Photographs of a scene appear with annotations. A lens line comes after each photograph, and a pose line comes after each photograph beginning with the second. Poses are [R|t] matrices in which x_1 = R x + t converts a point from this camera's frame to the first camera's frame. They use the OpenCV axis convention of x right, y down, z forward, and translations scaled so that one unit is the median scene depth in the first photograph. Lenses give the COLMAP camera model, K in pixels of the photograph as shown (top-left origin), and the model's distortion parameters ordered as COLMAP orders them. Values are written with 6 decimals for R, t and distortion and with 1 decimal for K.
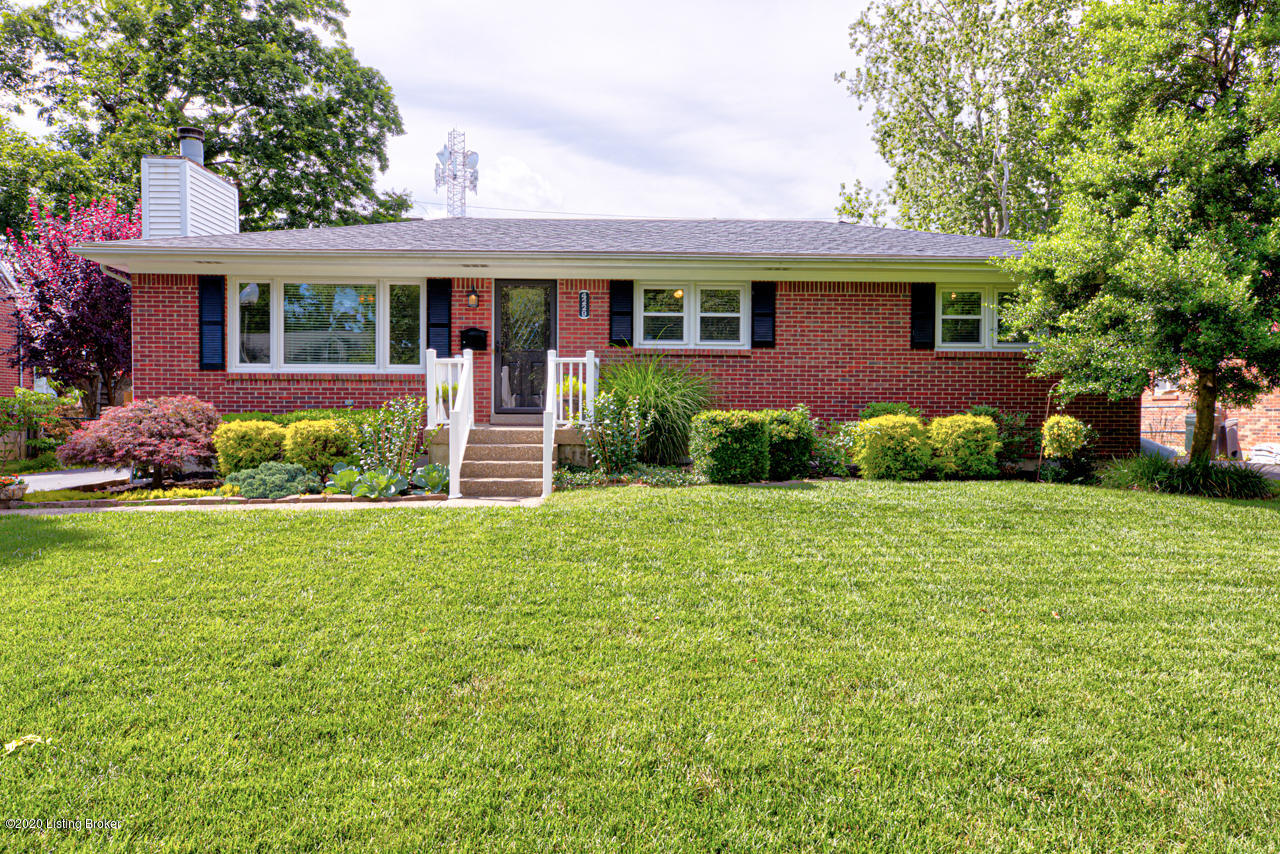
lens RADIAL K [[892.1, 0, 640.9], [0, 892.1, 433.2], [0, 0, 1]] dist [0.020594, 0.000876]
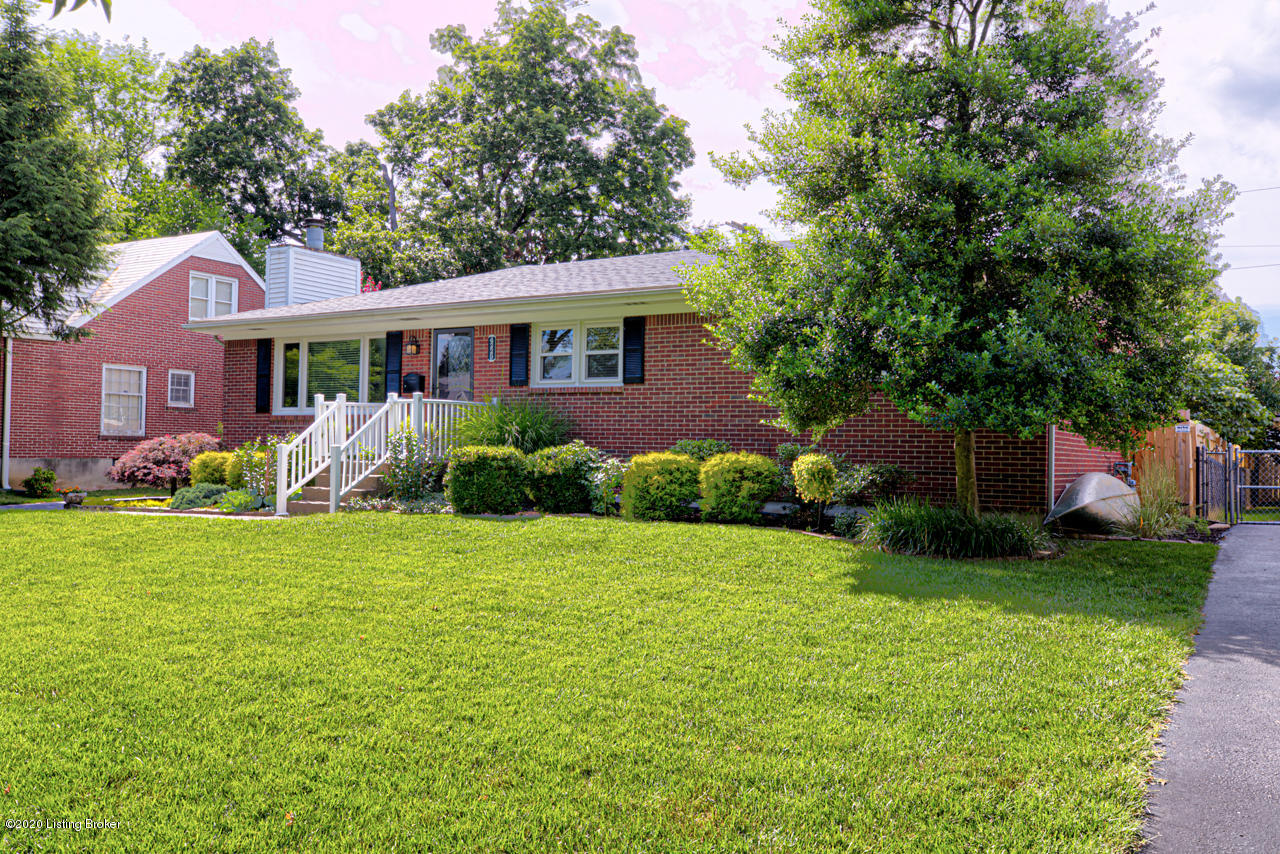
lens RADIAL K [[1096.5, 0, 650.6], [0, 1096.5, 436.7], [0, 0, 1]] dist [0.040033, 0.012413]
pose [[0.826157, 0.000868, -0.563440, 0.838231], [-0.026178, 0.998978, -0.036846, 0.005834], [0.562832, 0.045190, 0.825335, 0.021865]]
